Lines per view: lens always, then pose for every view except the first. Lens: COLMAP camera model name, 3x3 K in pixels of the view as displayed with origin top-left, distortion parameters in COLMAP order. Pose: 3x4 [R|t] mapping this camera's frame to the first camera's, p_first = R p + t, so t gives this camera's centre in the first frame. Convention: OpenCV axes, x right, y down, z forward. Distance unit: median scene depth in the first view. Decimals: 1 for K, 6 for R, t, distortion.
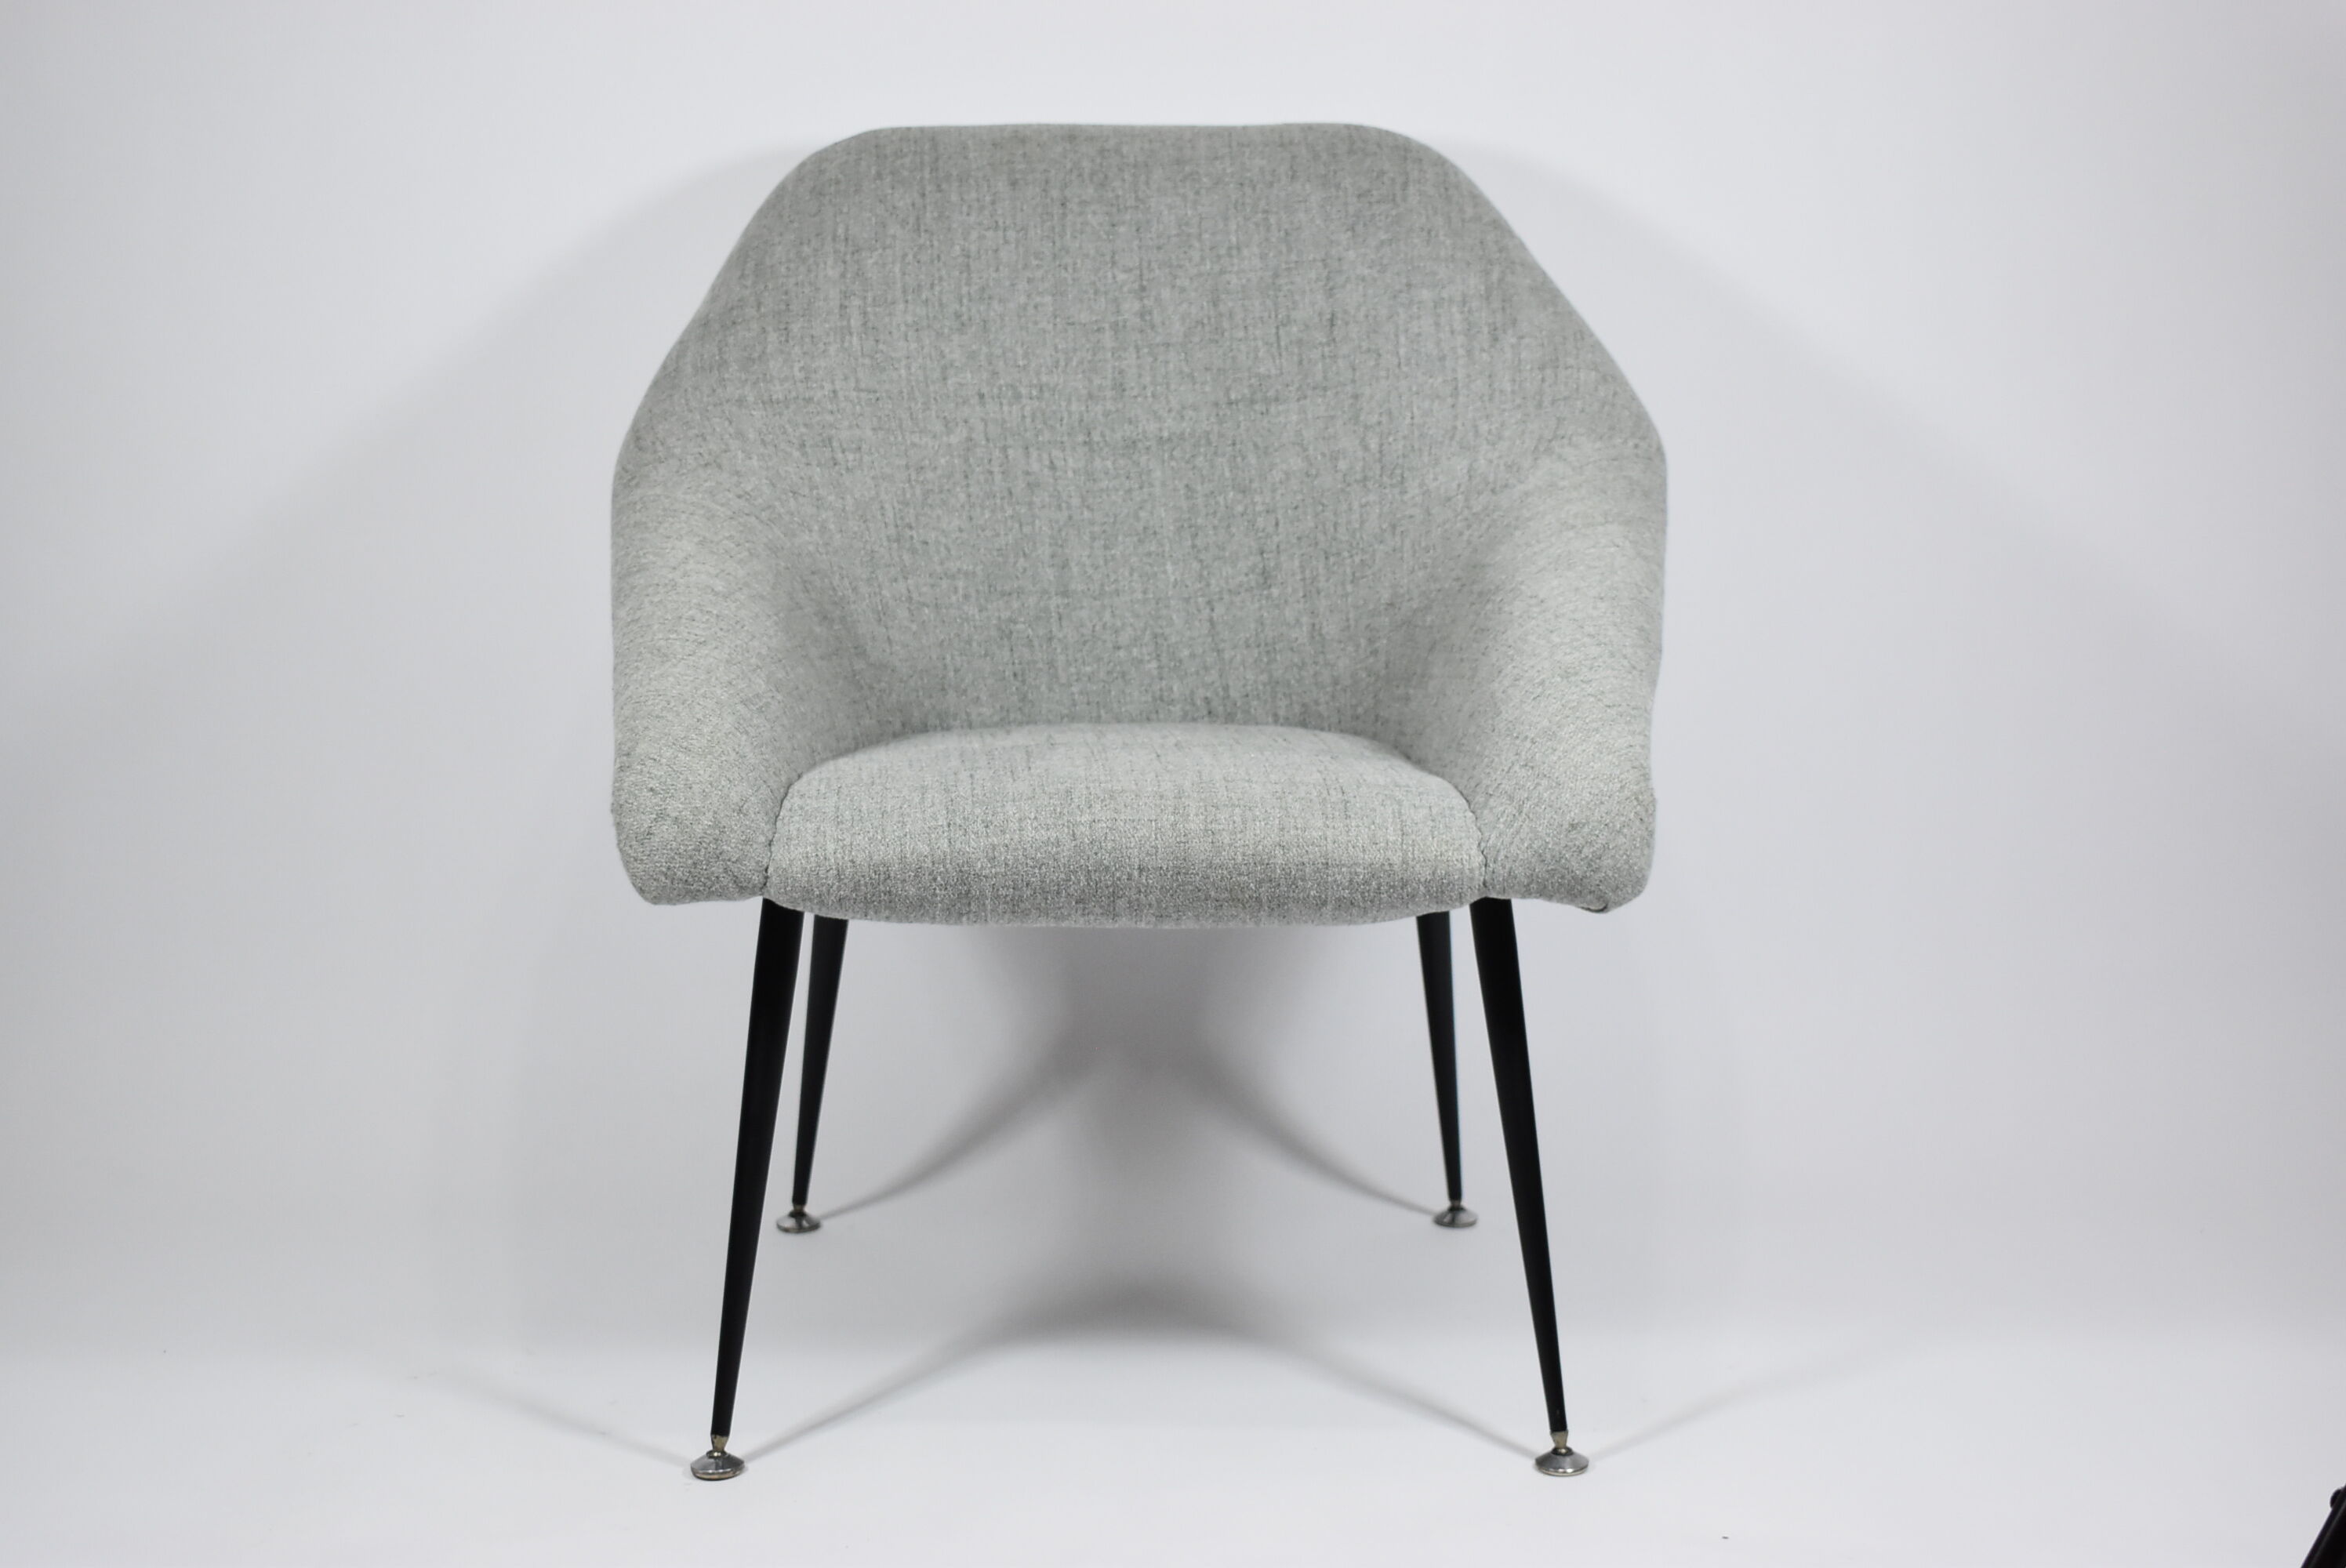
lens RADIAL K [[3441.8, 0, 1174.2], [0, 3441.8, 799.1], [0, 0, 1]] dist [-0.055812, 0.000000]
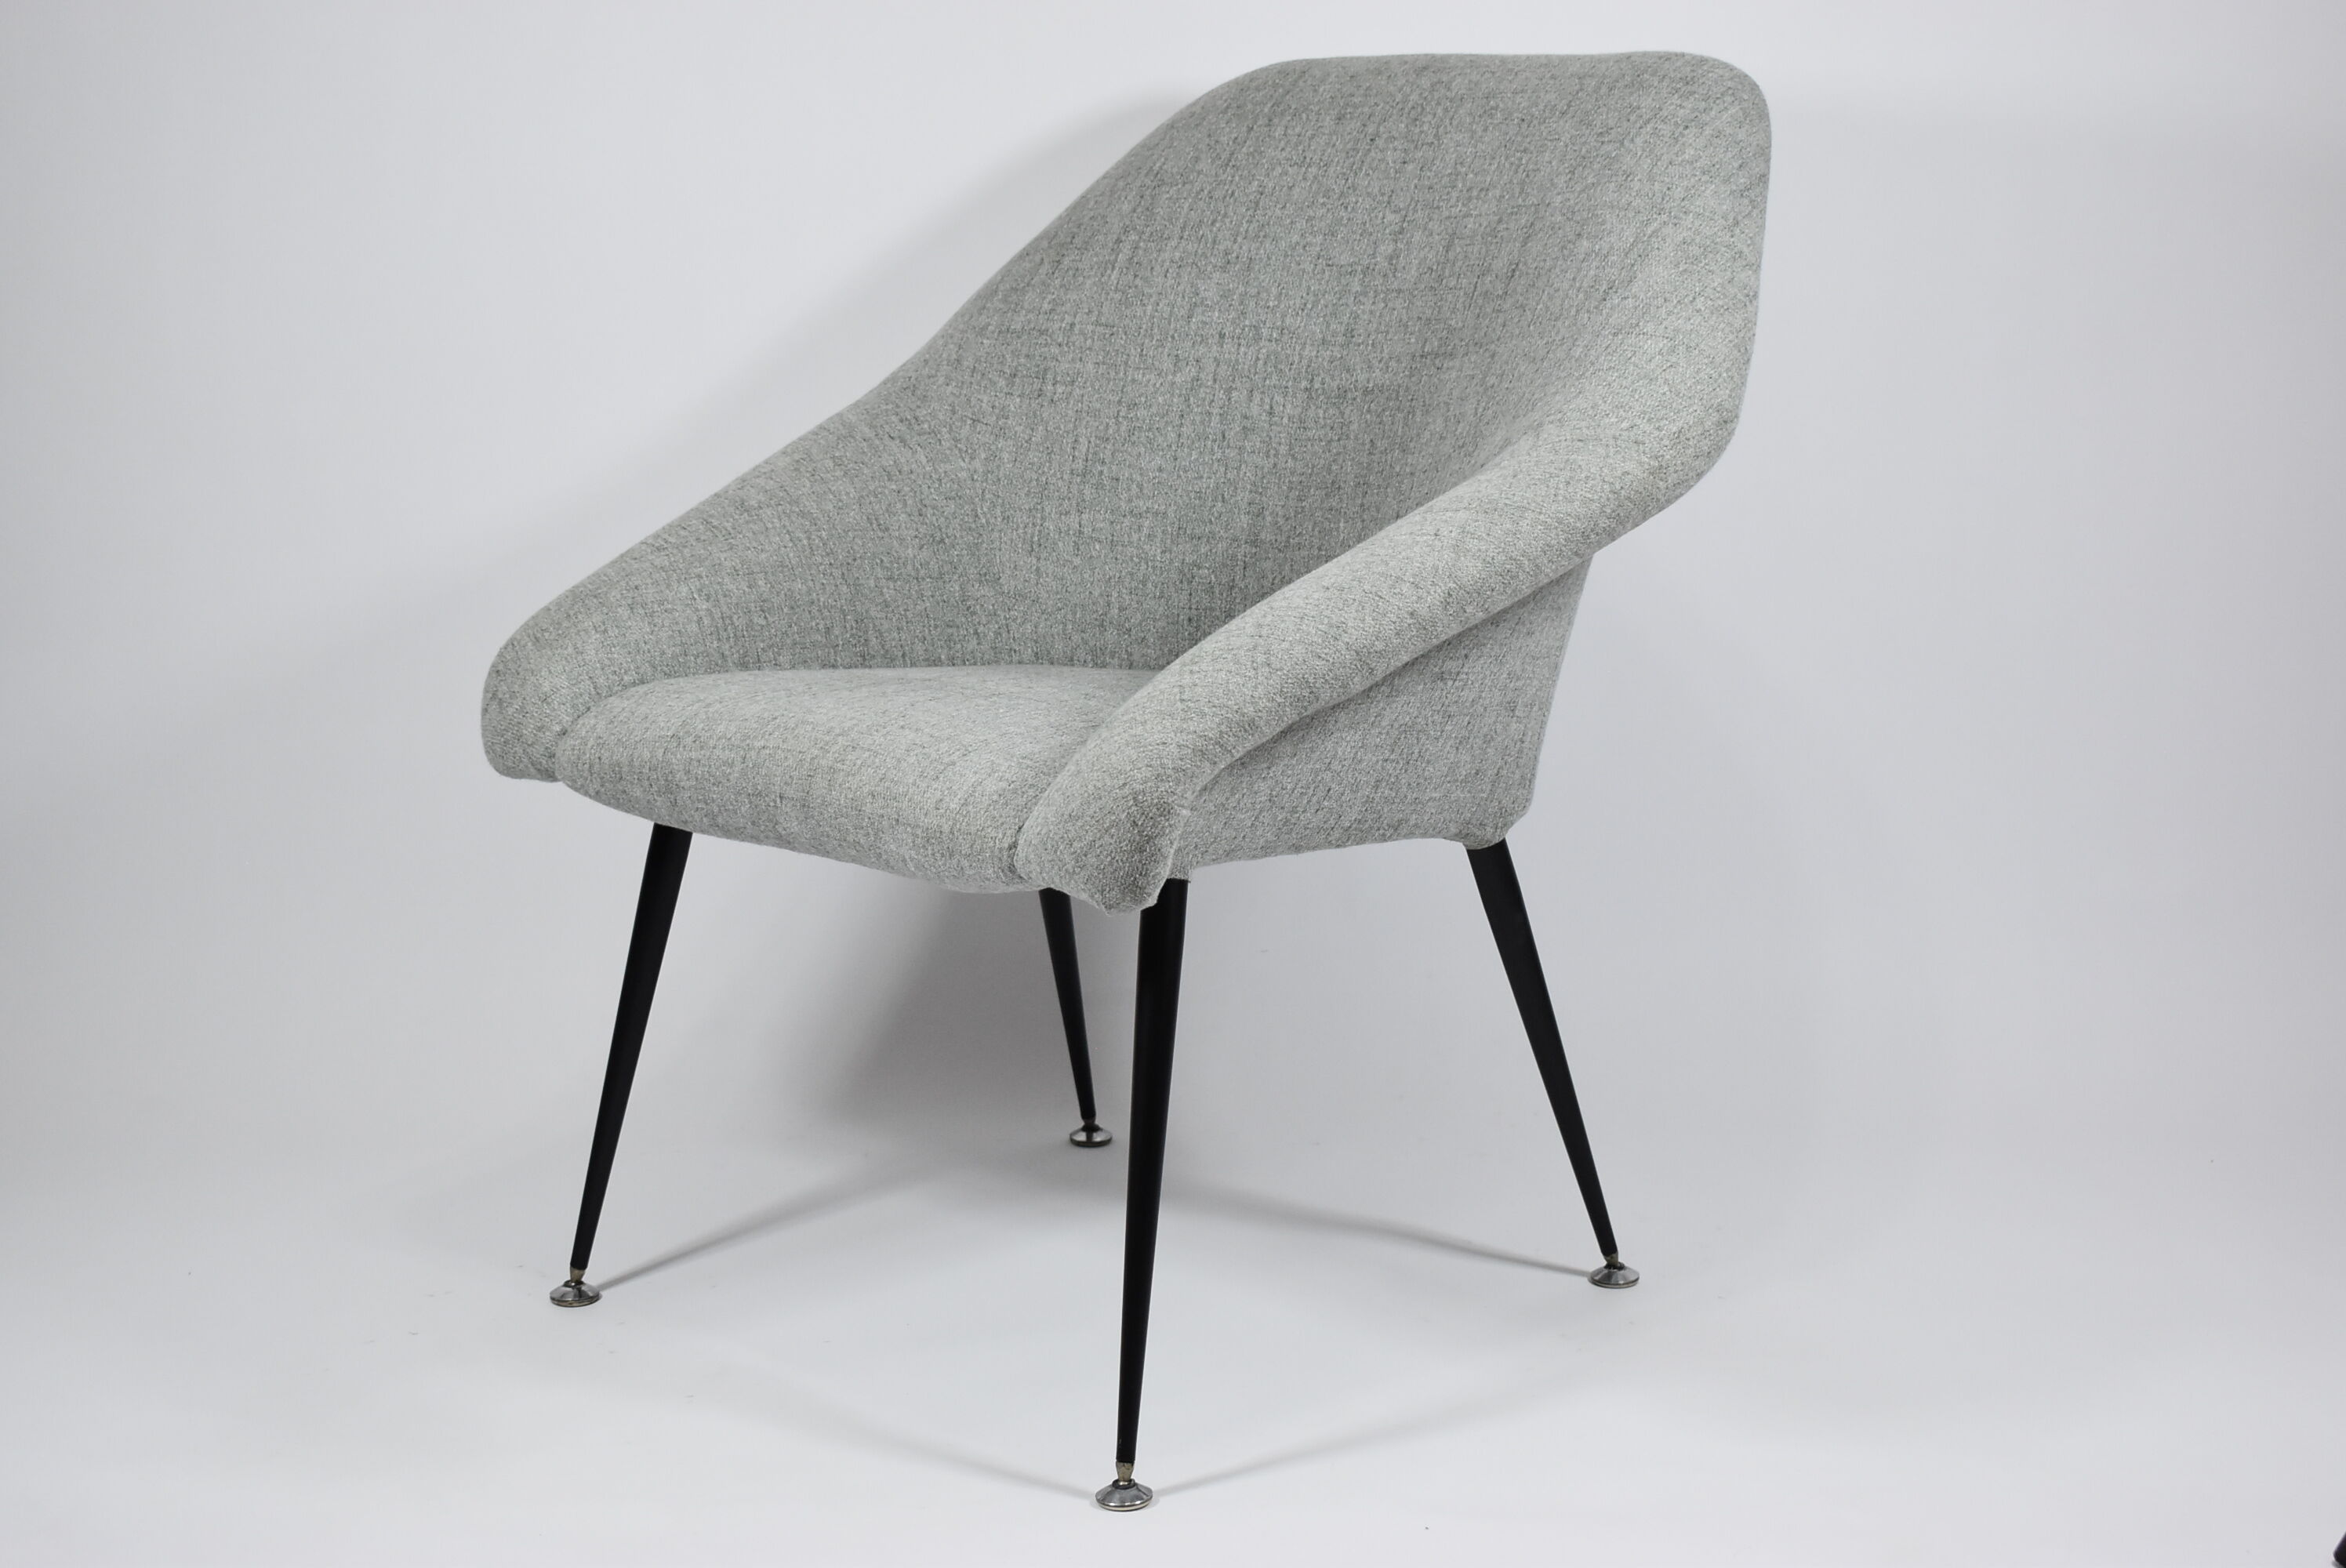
lens RADIAL K [[3708.5, 0, 1174.2], [0, 3708.5, 768.0], [0, 0, 1]] dist [-0.083892, 0.000000]
pose [[0.707995, 0.126913, -0.694720, 0.688413], [-0.117993, 0.991150, 0.060819, -0.057900], [0.696291, 0.038912, 0.716704, 0.238003]]
